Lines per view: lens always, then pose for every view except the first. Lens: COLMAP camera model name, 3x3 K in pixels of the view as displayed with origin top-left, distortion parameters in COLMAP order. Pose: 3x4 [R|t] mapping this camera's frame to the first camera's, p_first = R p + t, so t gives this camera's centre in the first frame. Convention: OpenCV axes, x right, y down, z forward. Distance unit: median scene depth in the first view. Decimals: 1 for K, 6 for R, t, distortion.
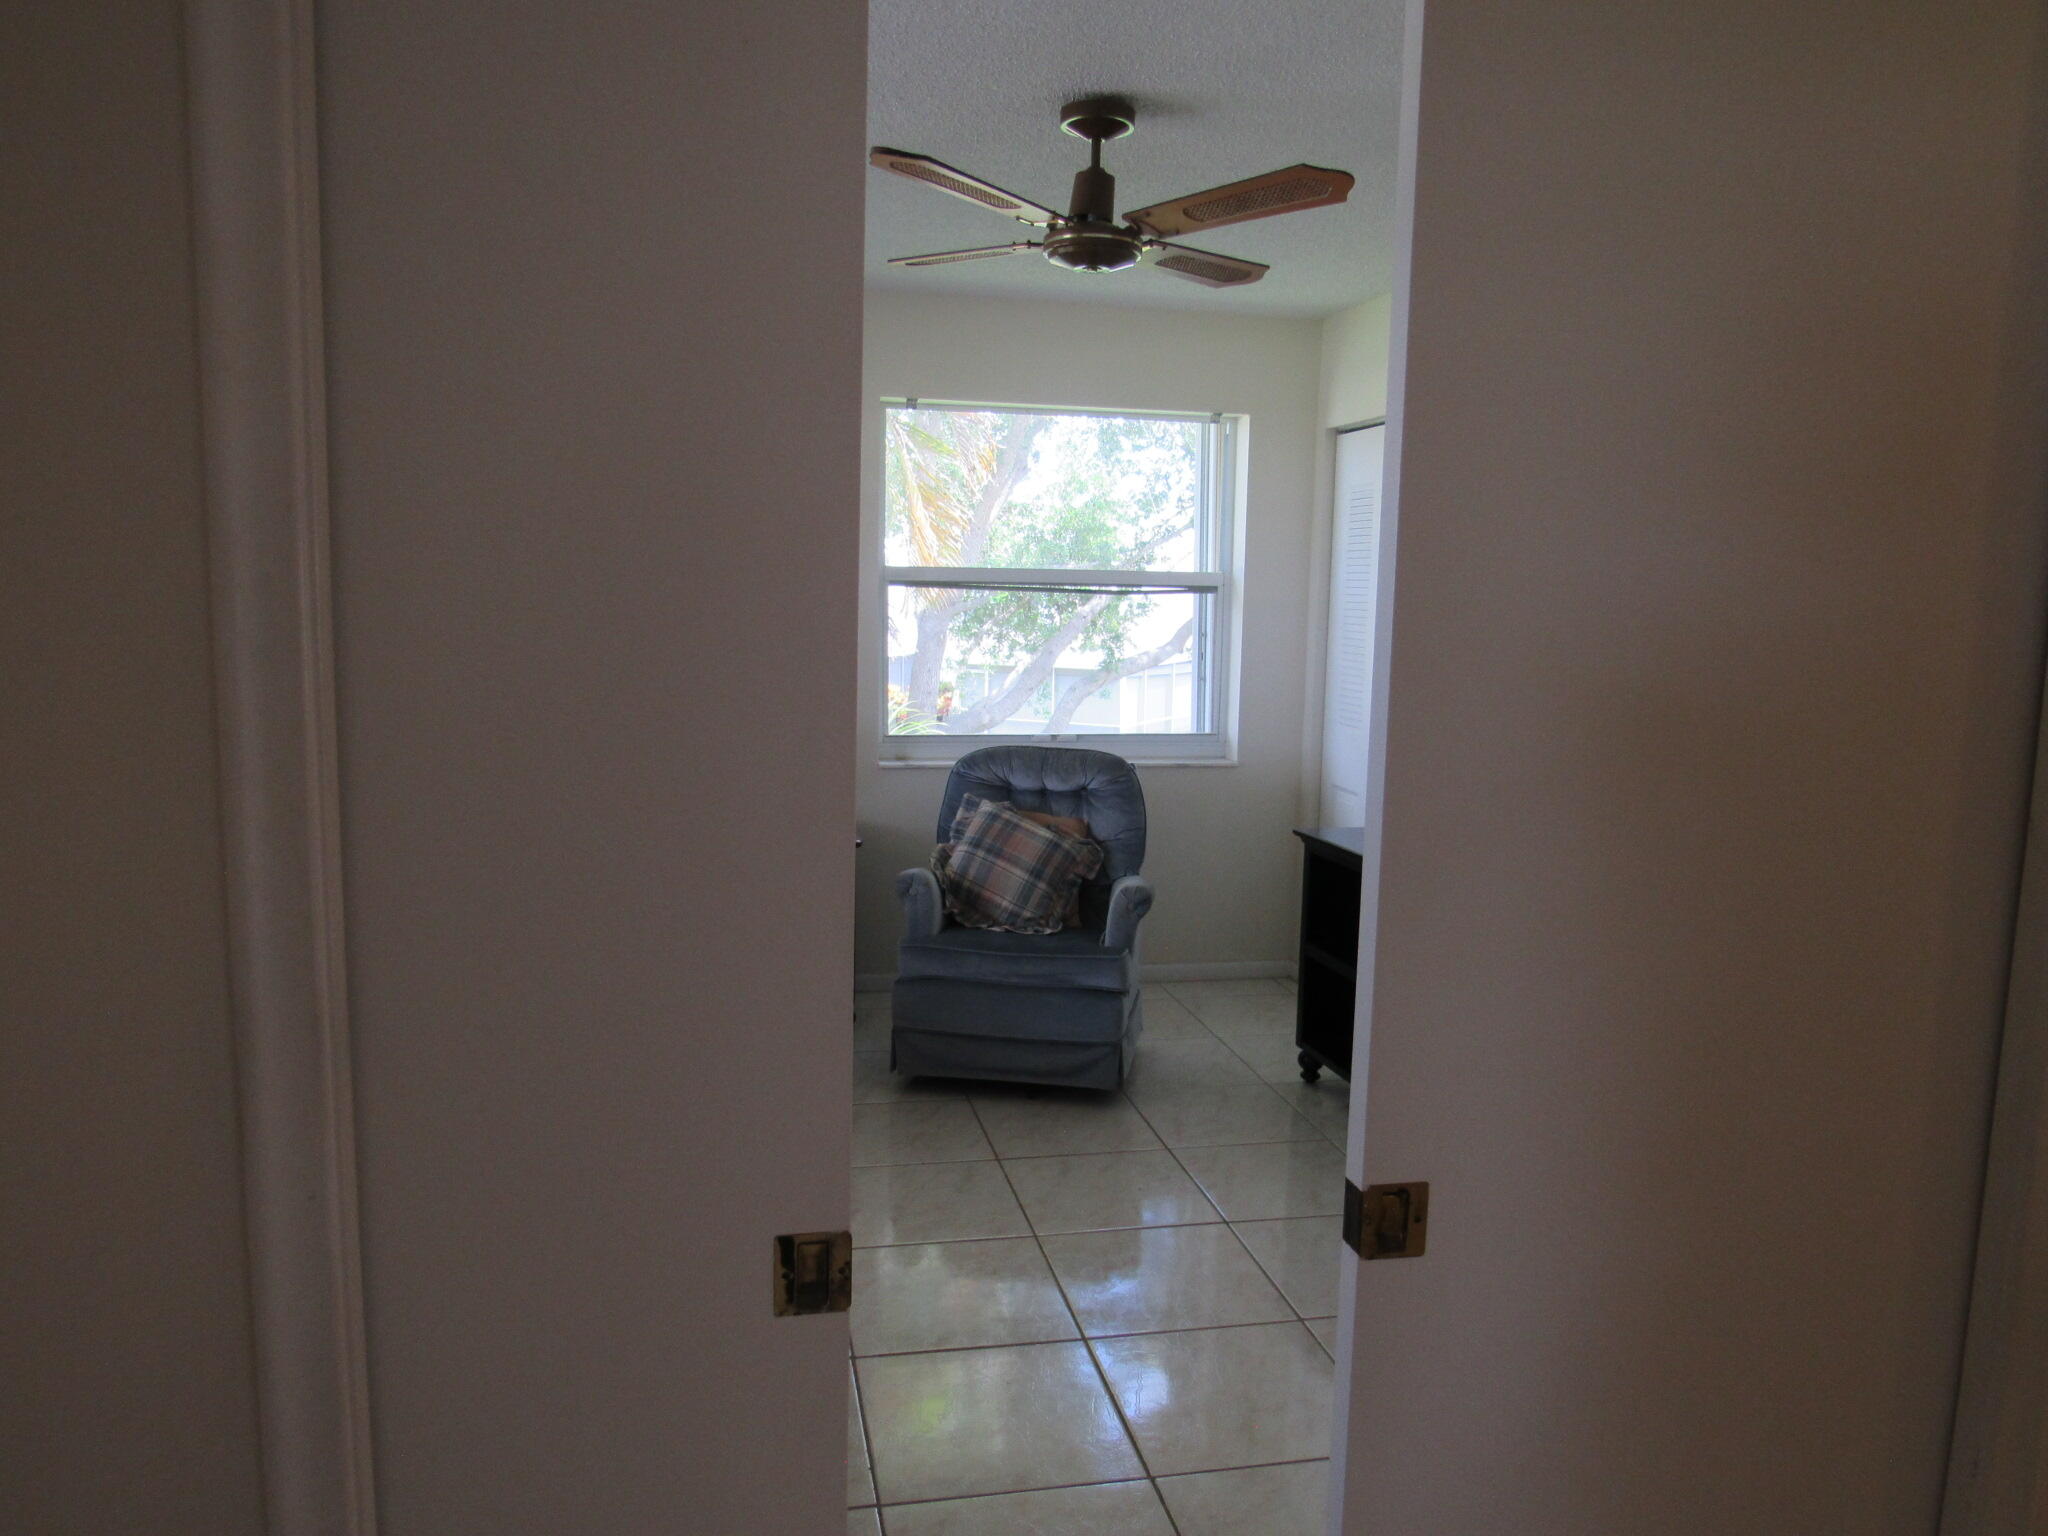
lens RADIAL K [[1453.2, 0, 1028.7], [0, 1453.2, 756.3], [0, 0, 1]] dist [-0.041726, 0.023839]
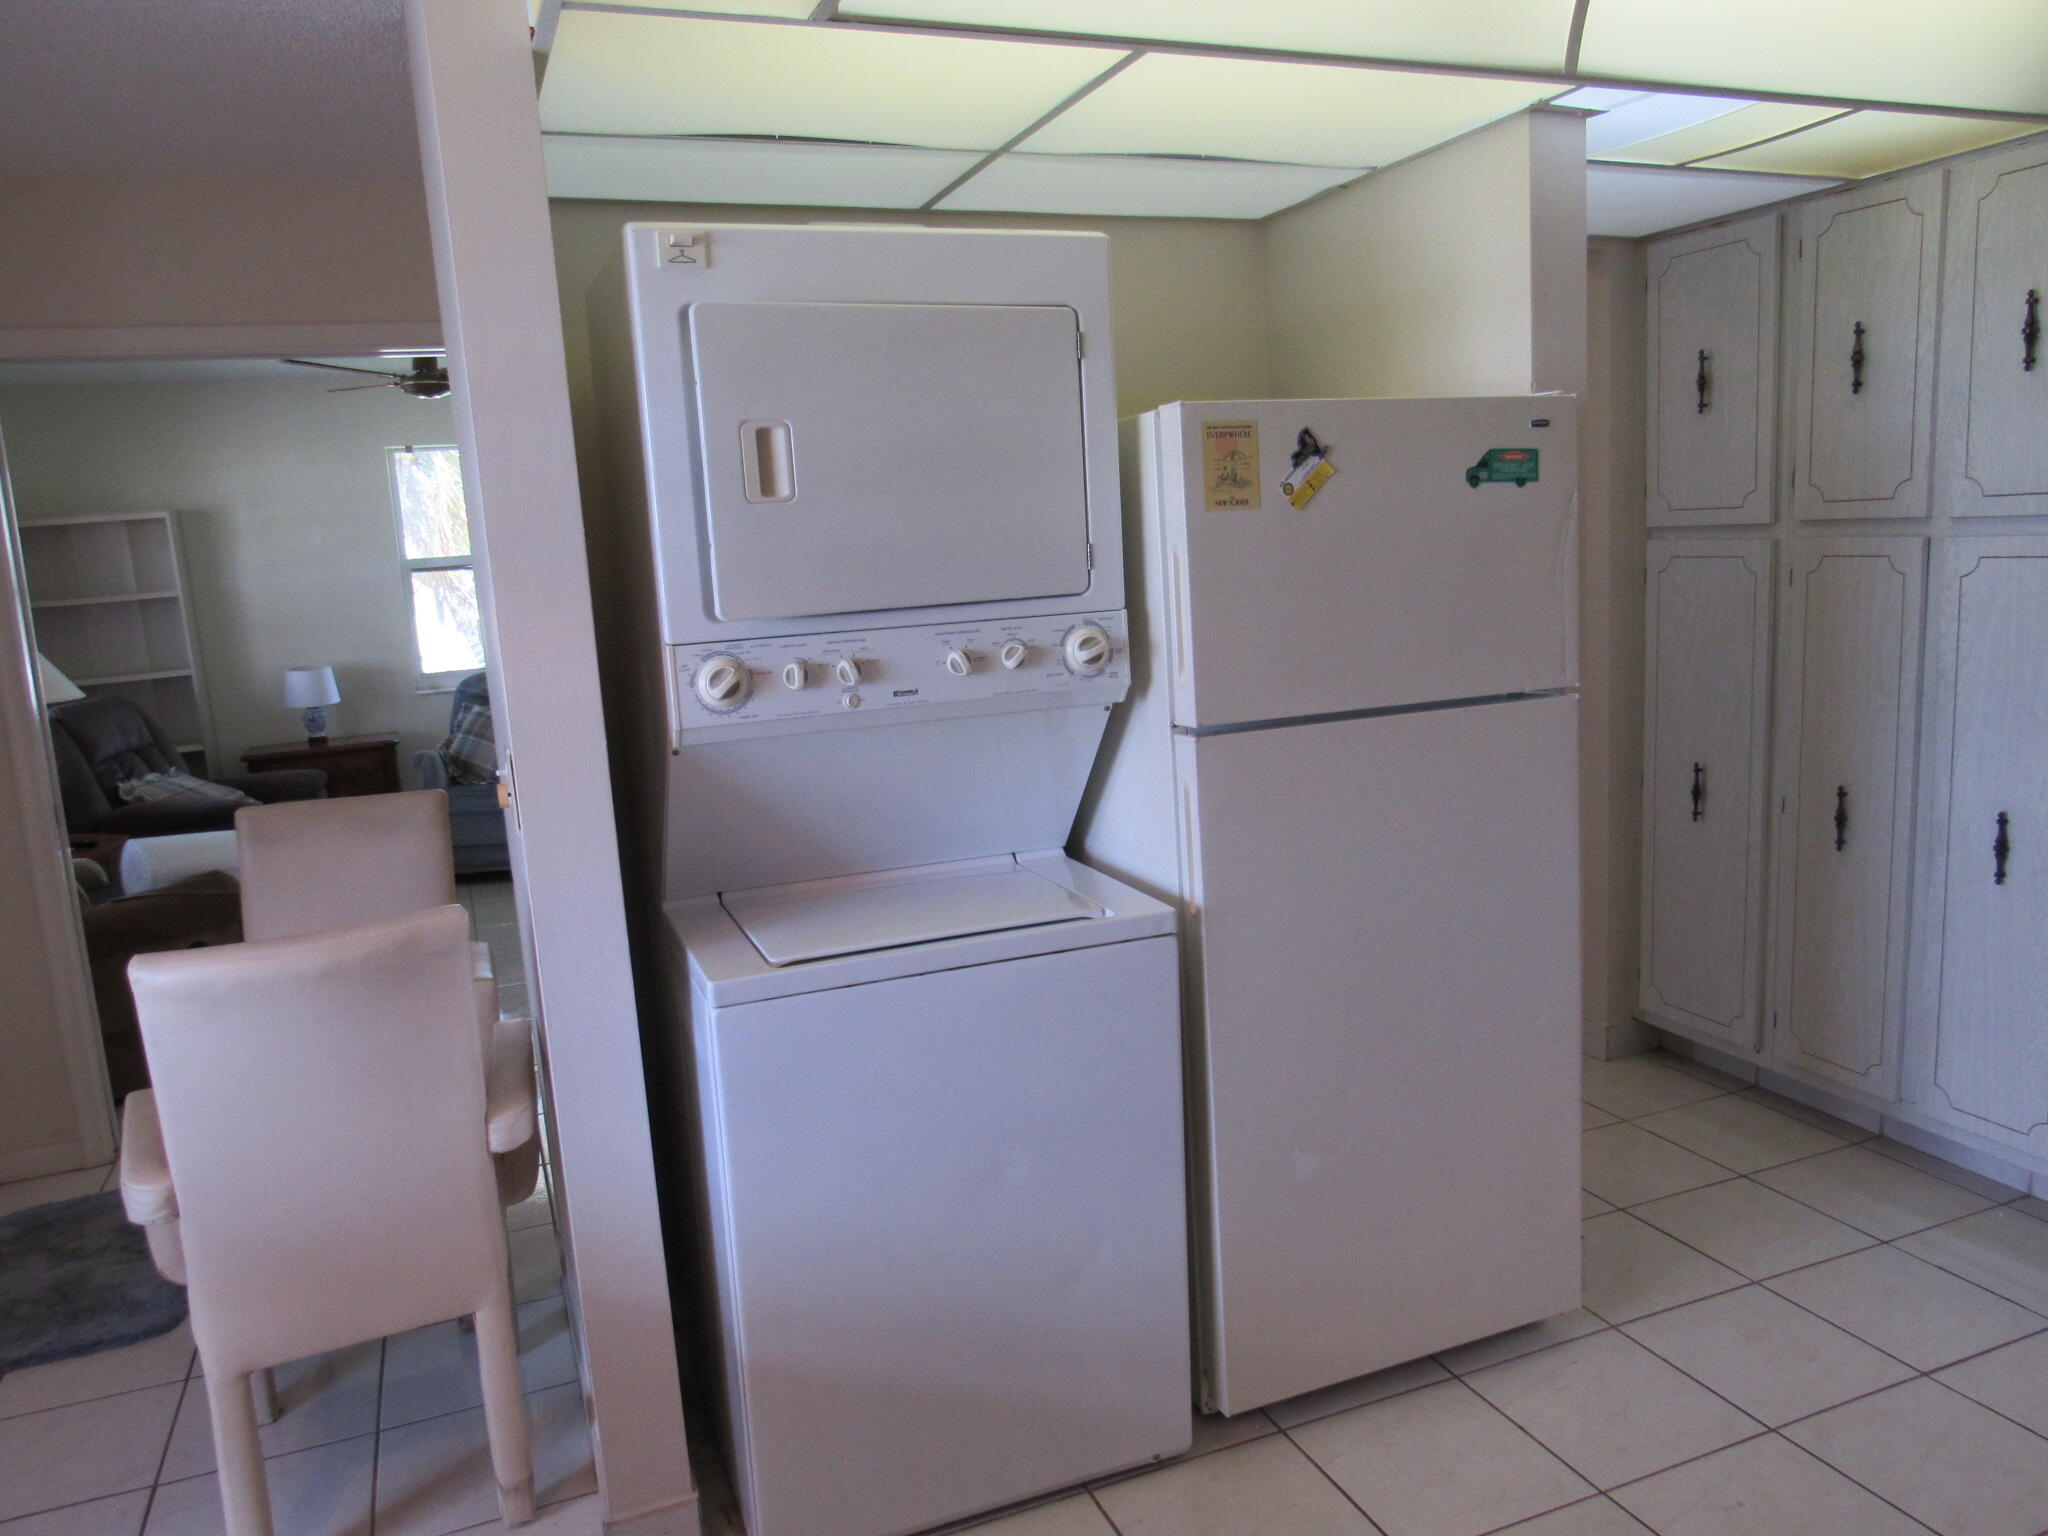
lens RADIAL K [[1453.2, 0, 1023.3], [0, 1453.2, 766.5], [0, 0, 1]] dist [-0.041726, 0.023839]
pose [[0.980475, -0.106973, 0.165004, 0.294725], [0.100279, 0.993781, 0.048401, 0.082599], [-0.169155, -0.030910, 0.985105, -0.654025]]
